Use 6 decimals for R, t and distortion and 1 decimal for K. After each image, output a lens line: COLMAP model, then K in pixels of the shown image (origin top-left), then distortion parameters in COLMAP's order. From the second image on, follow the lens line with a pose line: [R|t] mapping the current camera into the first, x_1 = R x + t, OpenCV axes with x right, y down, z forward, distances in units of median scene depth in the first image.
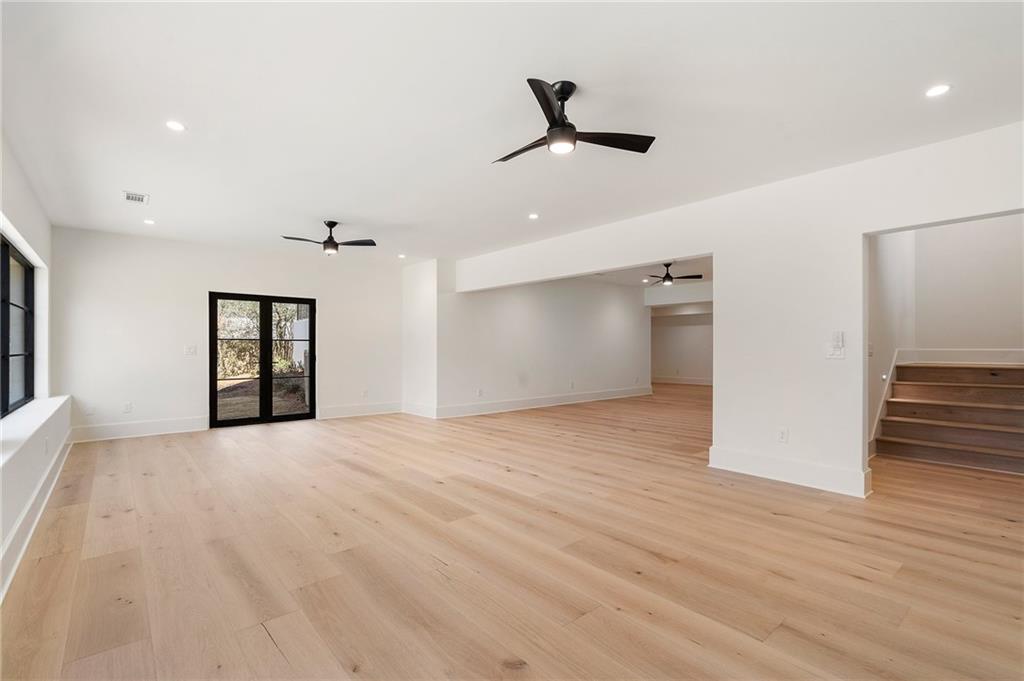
lens RADIAL K [[469.3, 0, 512.9], [0, 469.3, 348.5], [0, 0, 1]] dist [-0.003542, 0.000549]
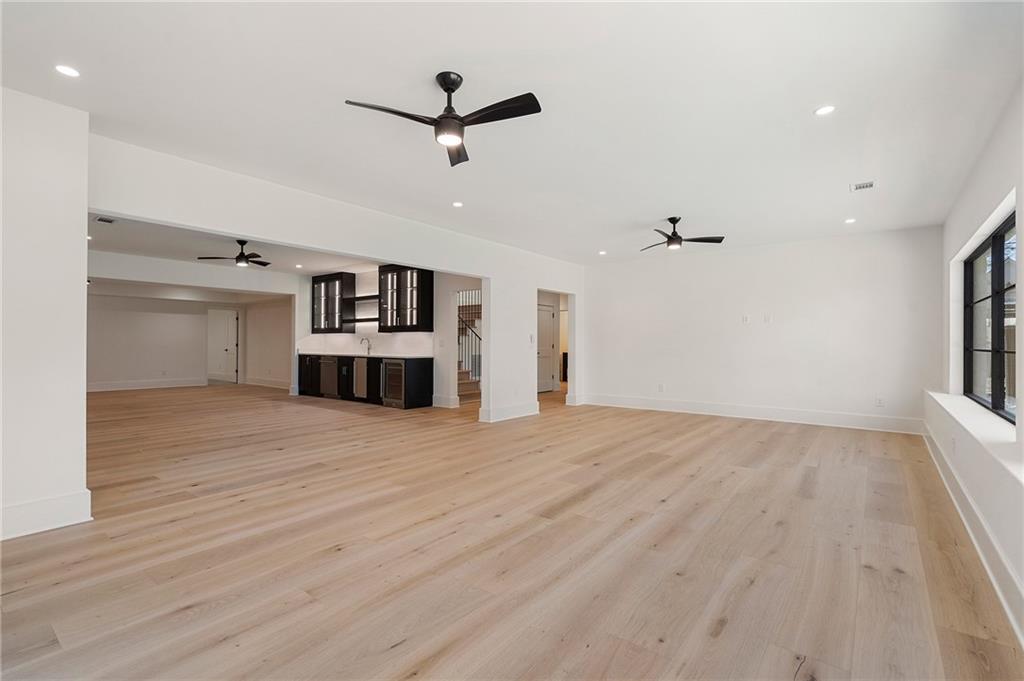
lens RADIAL K [[464.2, 0, 512.0], [0, 464.2, 340.5], [0, 0, 1]] dist [-0.001033, 0.000480]
pose [[-0.198369, -0.001404, 0.980126, -1.291753], [0.001379, 0.999998, 0.001712, -0.007633], [-0.980126, 0.001691, -0.198367, 1.537543]]
